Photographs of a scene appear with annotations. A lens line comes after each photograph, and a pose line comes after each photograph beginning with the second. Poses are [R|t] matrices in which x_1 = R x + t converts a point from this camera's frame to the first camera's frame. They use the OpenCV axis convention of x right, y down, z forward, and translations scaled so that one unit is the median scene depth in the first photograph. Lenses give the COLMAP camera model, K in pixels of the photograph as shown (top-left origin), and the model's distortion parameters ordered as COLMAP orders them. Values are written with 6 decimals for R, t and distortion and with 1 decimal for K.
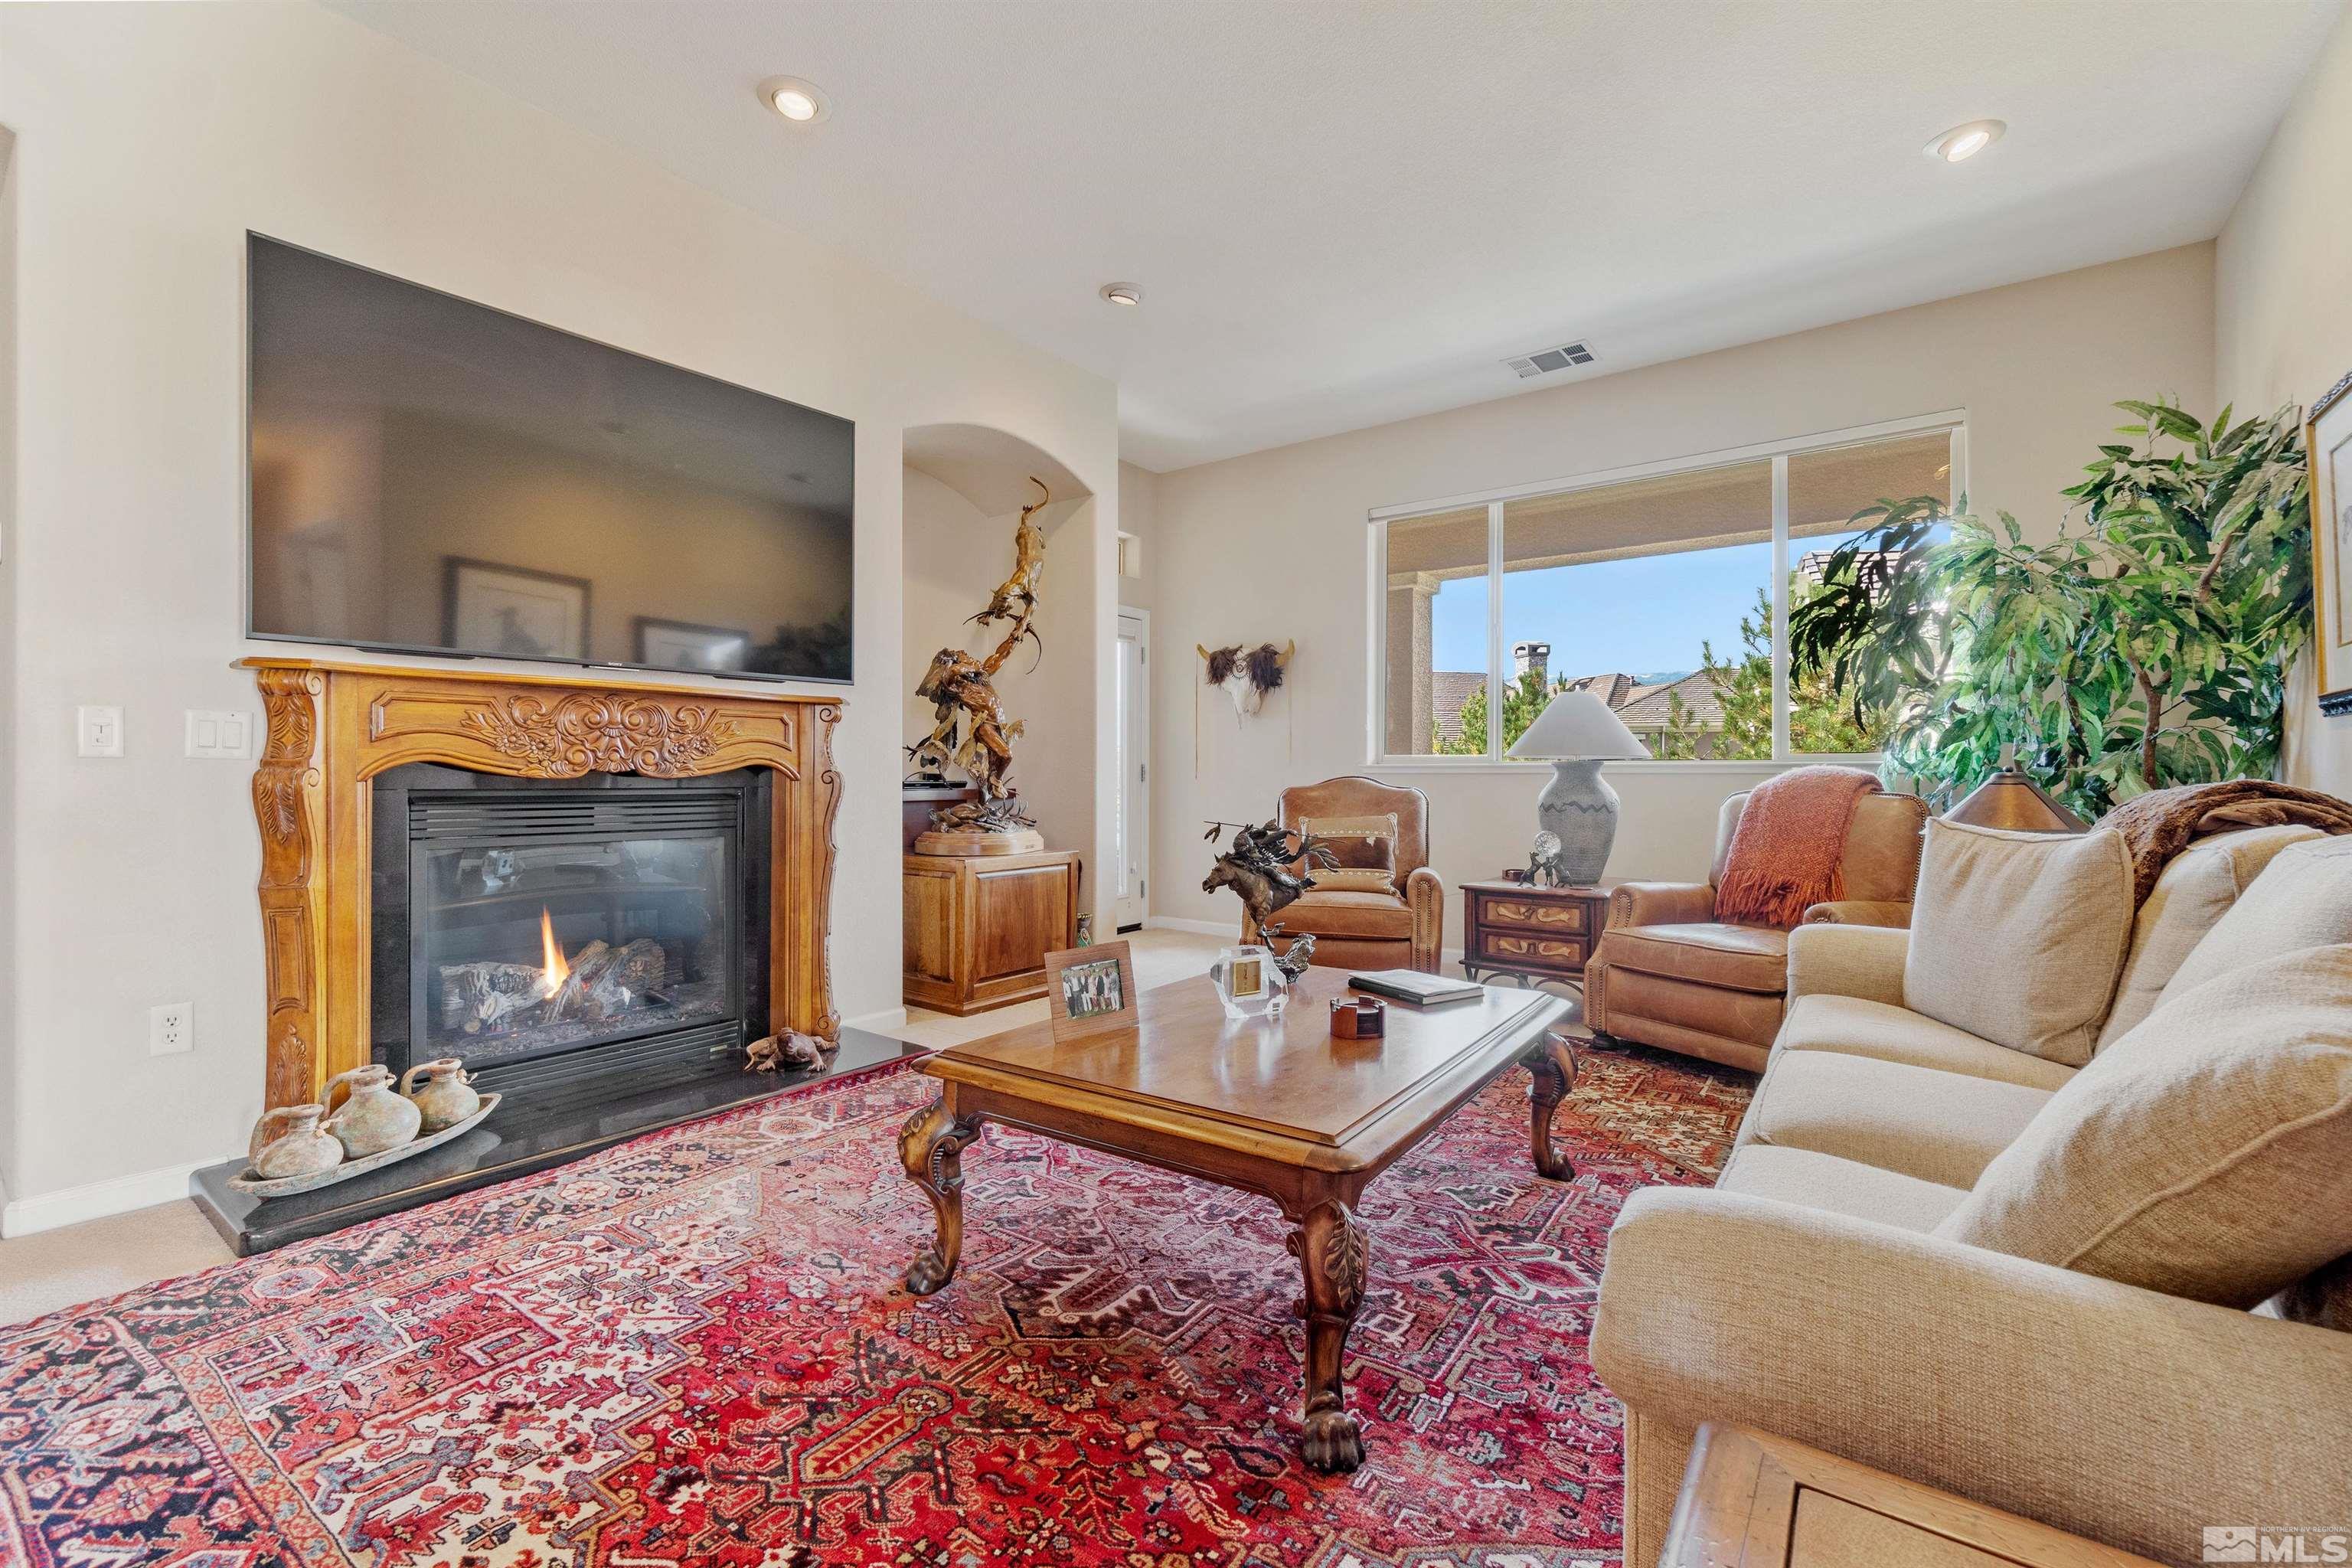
lens RADIAL K [[1009.6, 0, 1155.3], [0, 1009.6, 783.4], [0, 0, 1]] dist [-0.008338, 0.002383]
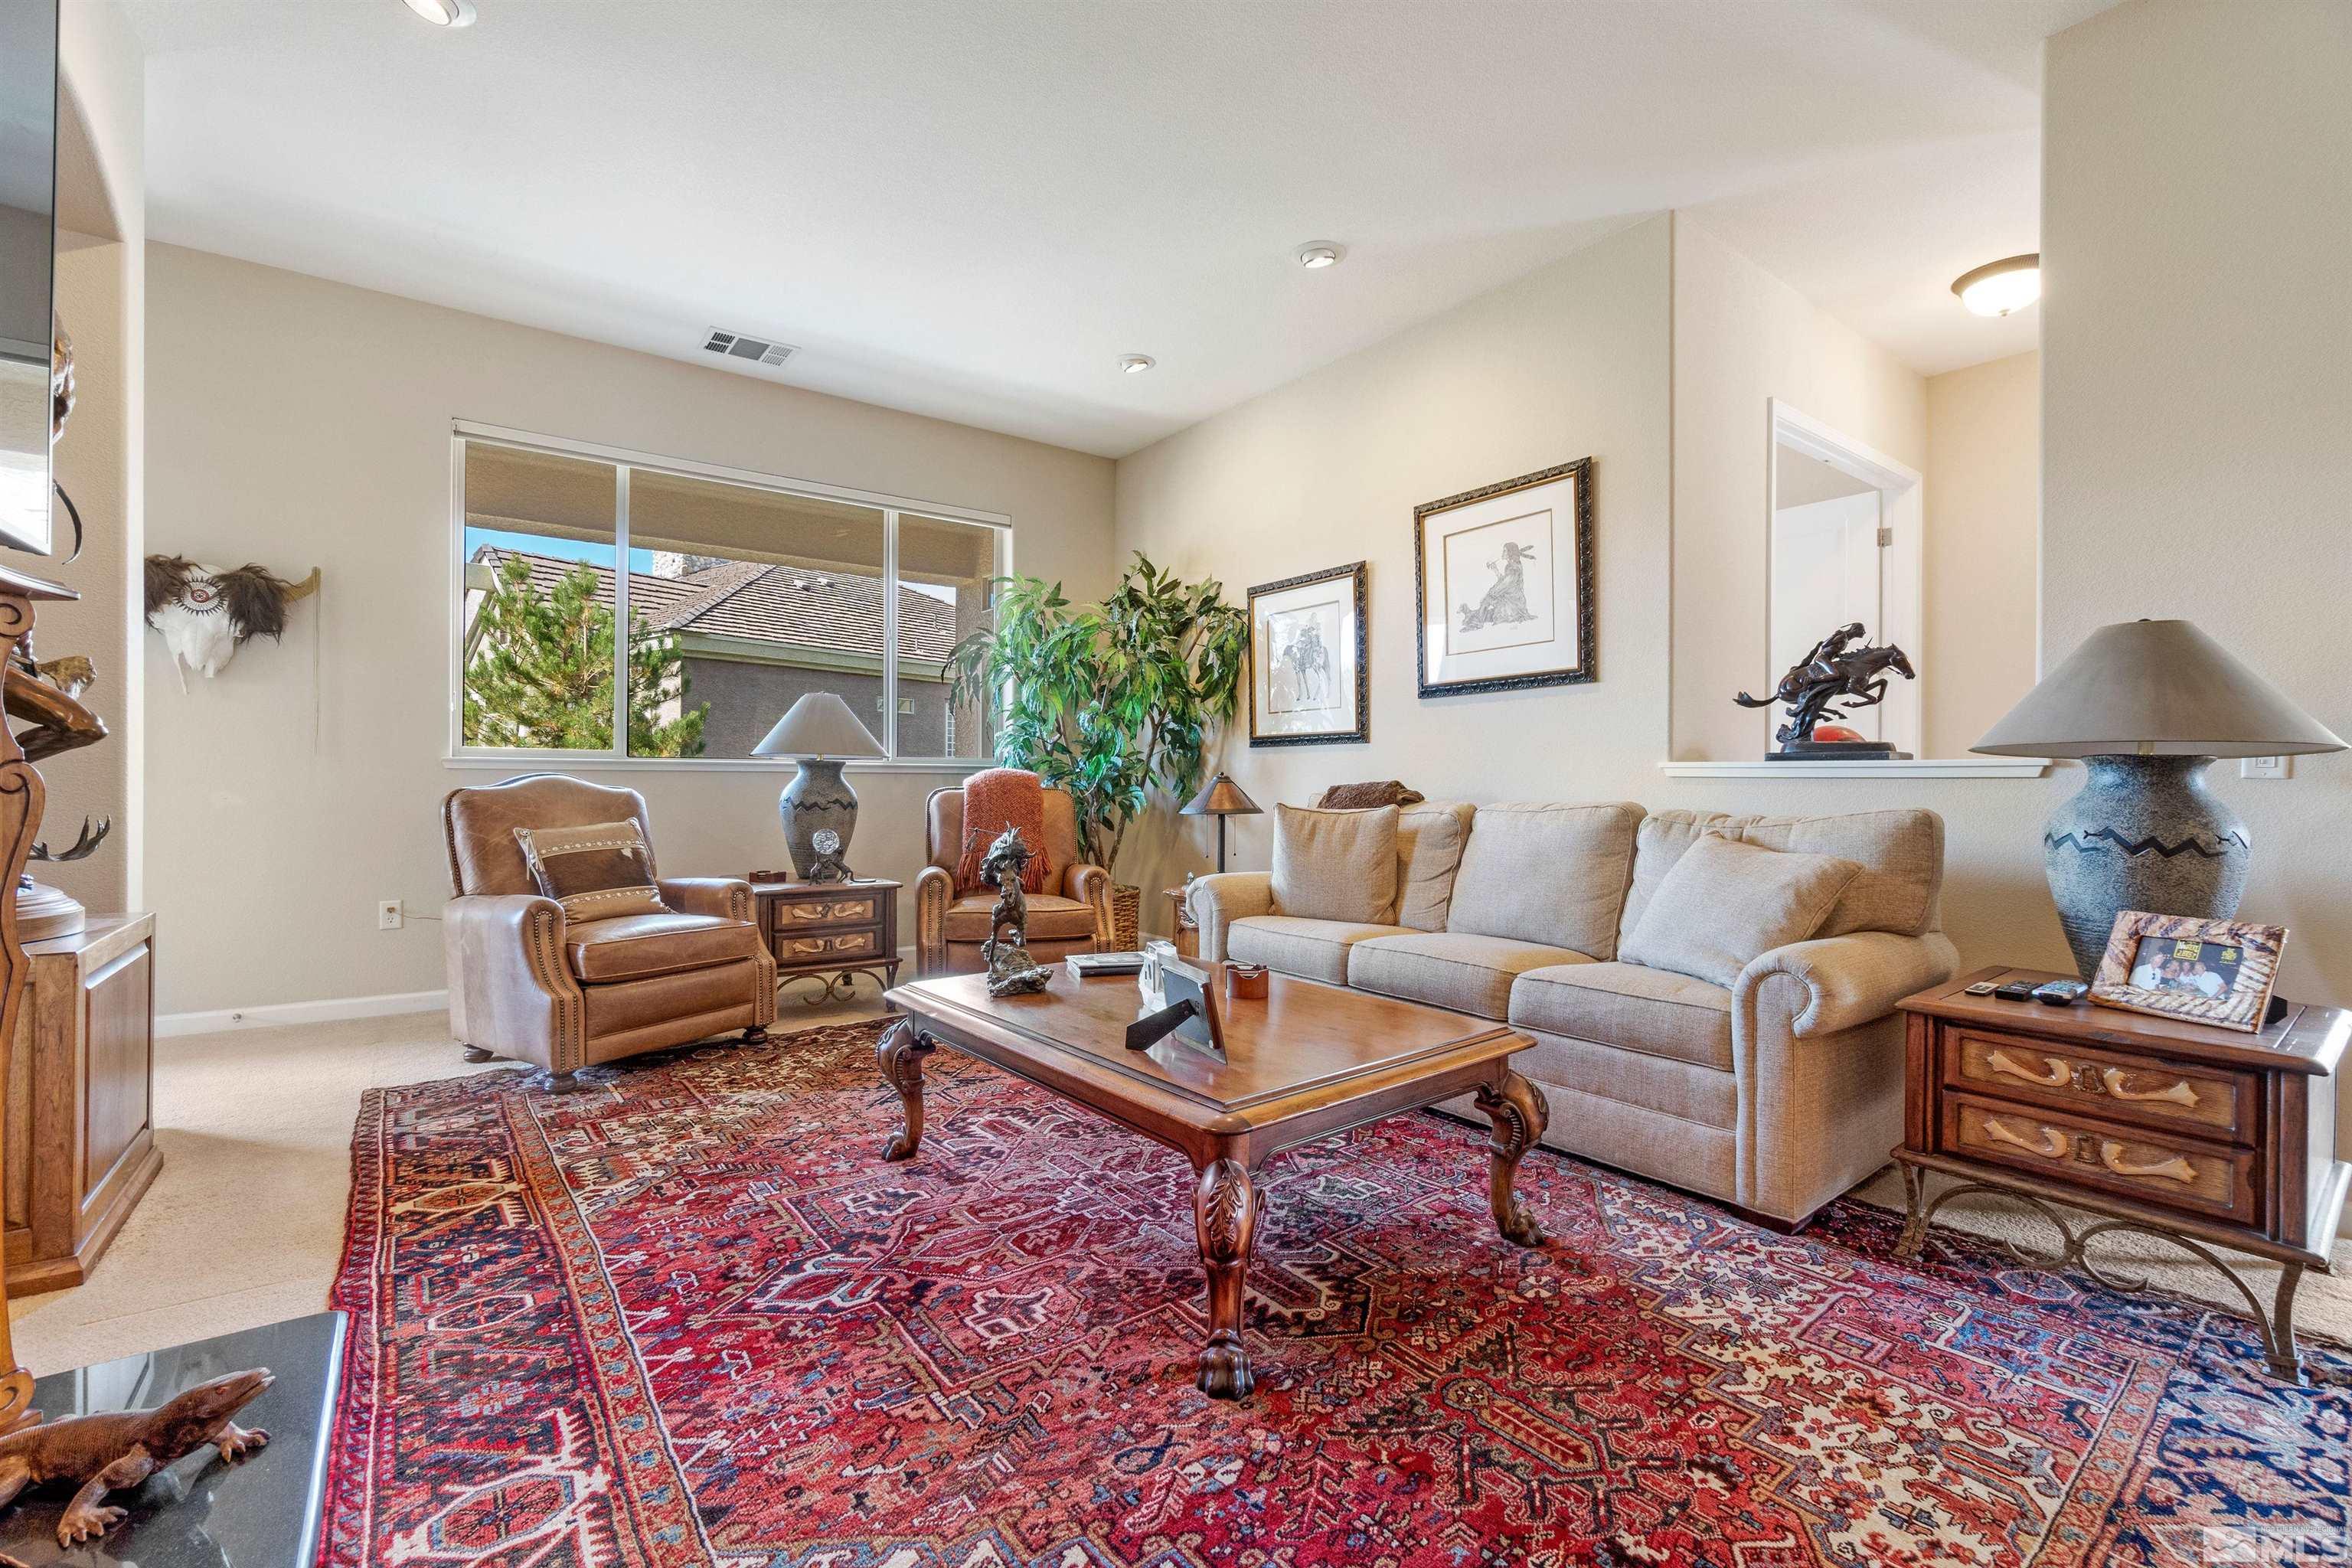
lens RADIAL K [[1009.6, 0, 1164.5], [0, 1009.6, 778.3], [0, 0, 1]] dist [-0.008338, 0.002383]
pose [[0.282225, -0.001309, 0.959347, -0.894572], [0.000863, 0.999999, 0.001111, -0.008099], [-0.959348, 0.000515, 0.282225, 0.695738]]
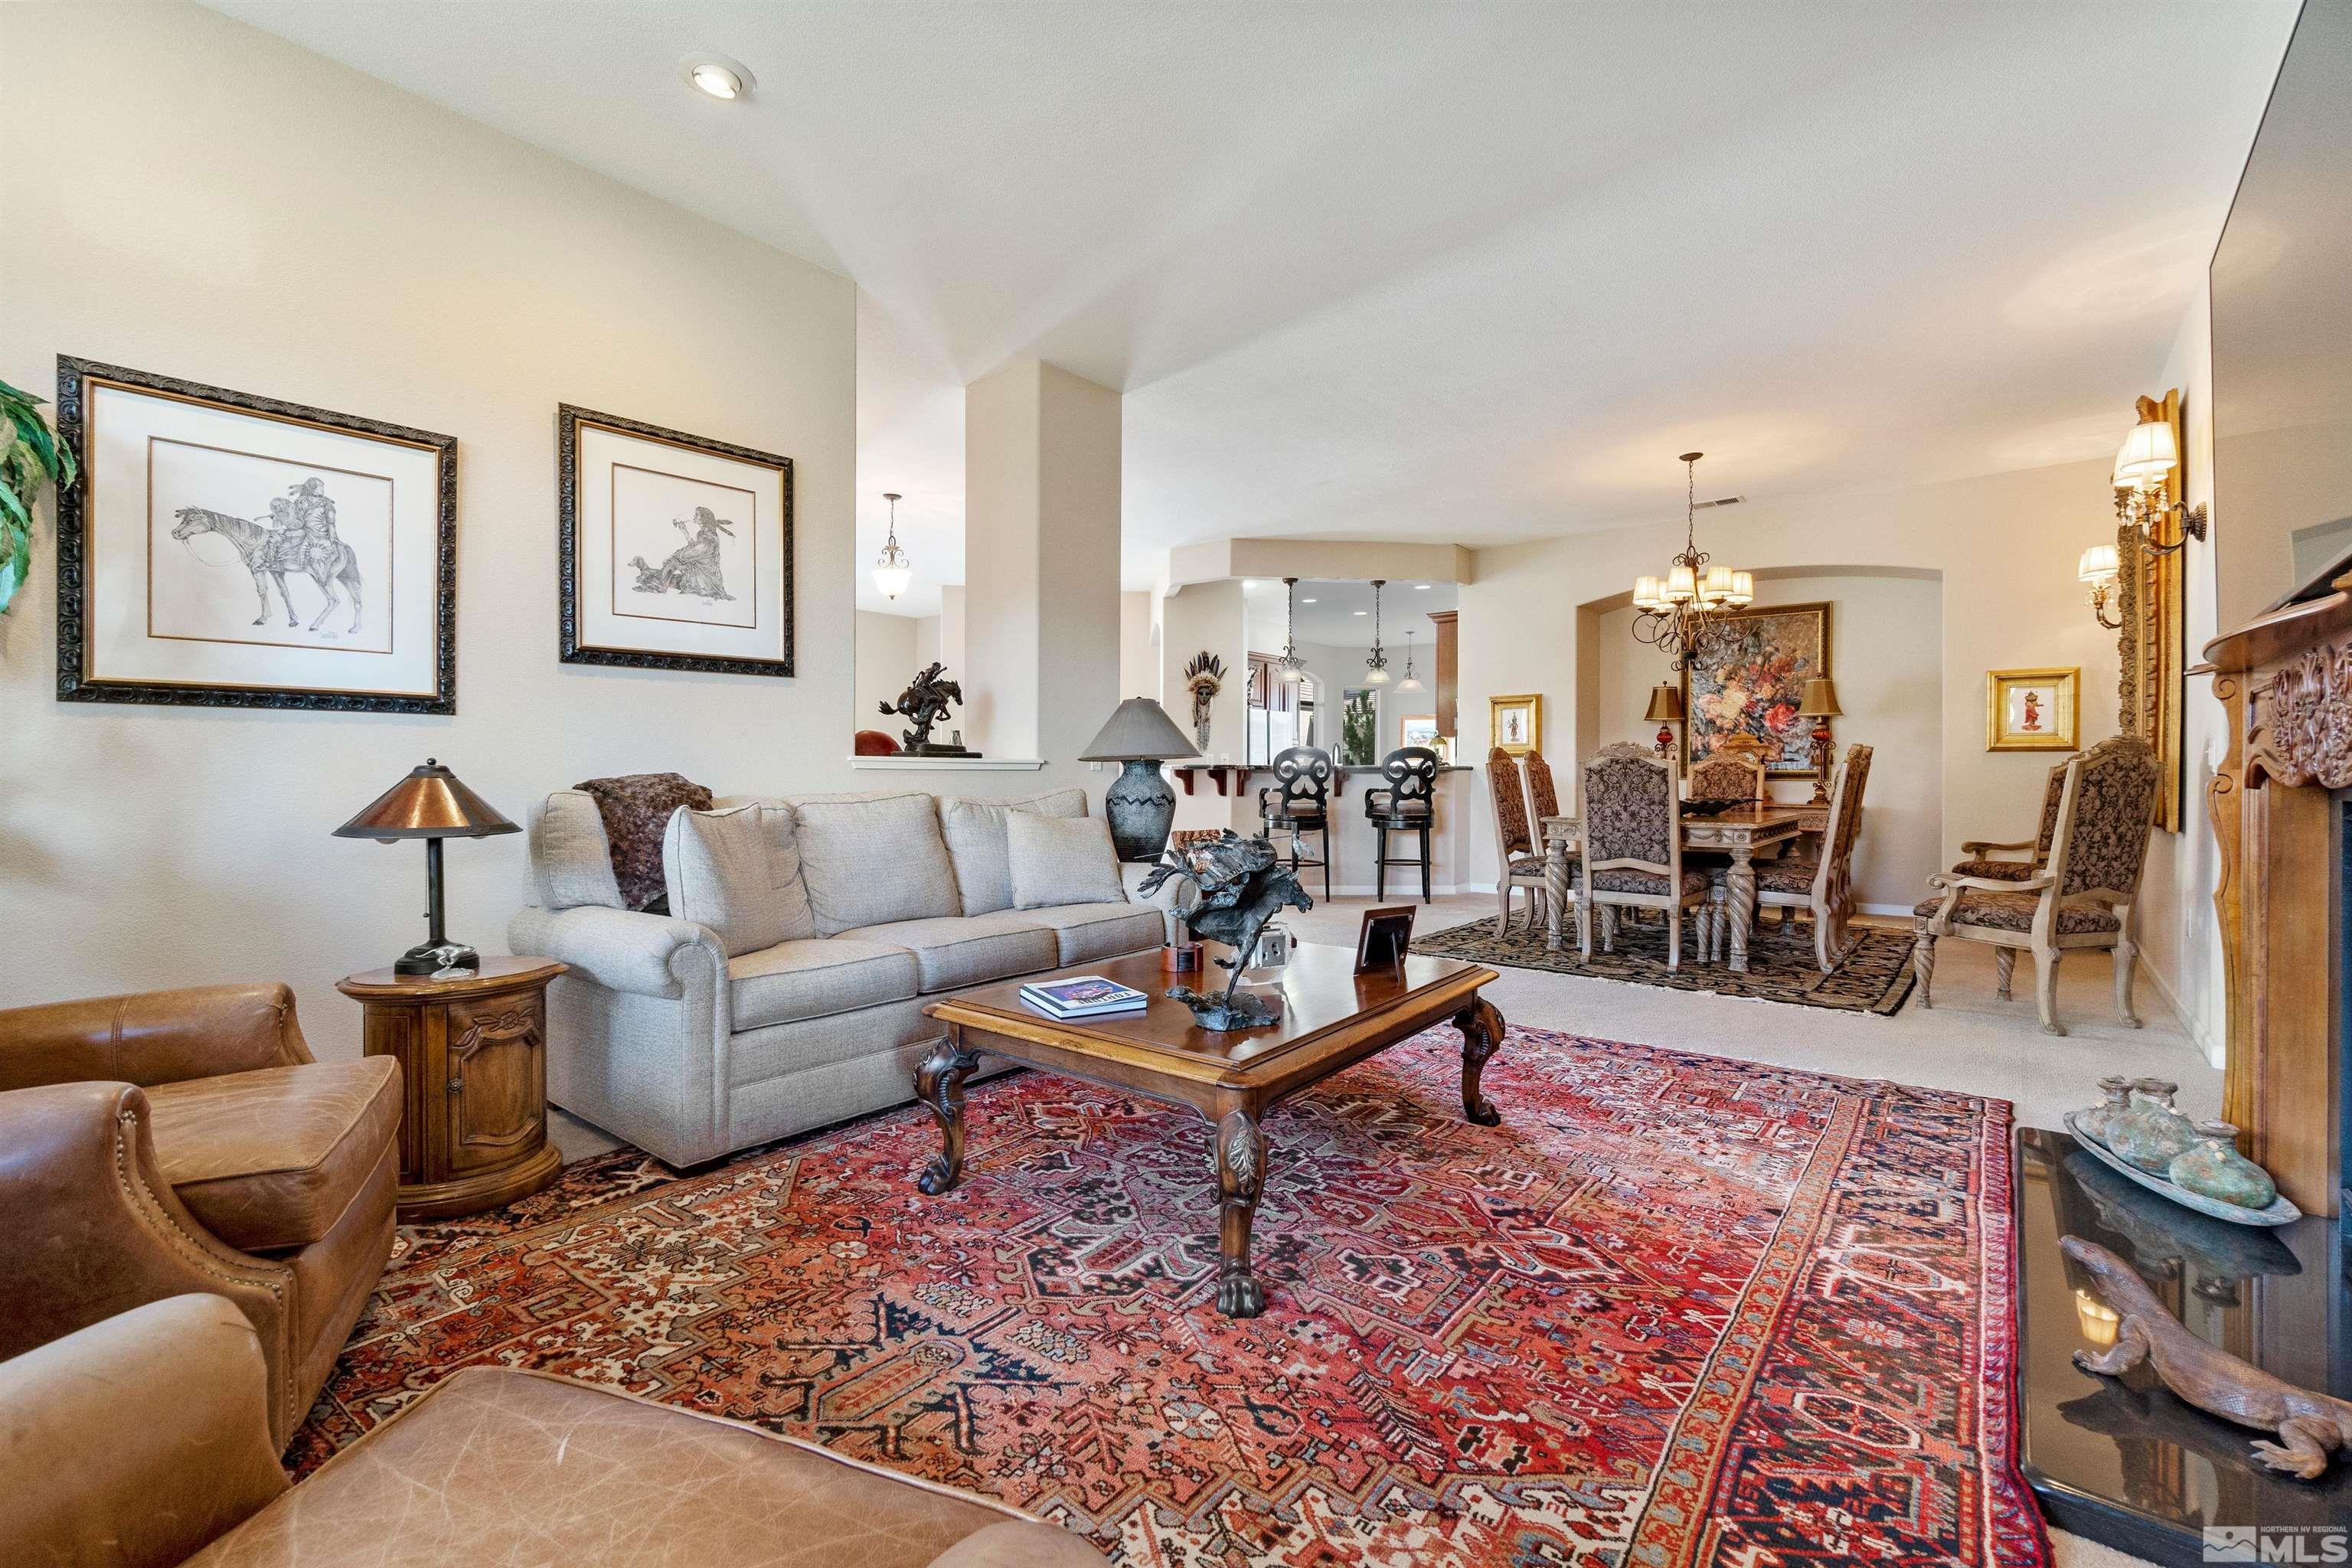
lens RADIAL K [[1009.6, 0, 1156.5], [0, 1009.6, 771.3], [0, 0, 1]] dist [-0.008338, 0.002383]
pose [[-0.998667, -0.008501, 0.050920, 0.155384], [-0.008277, 0.999955, 0.004604, -0.015979], [-0.050957, 0.004176, -0.998692, 2.136783]]
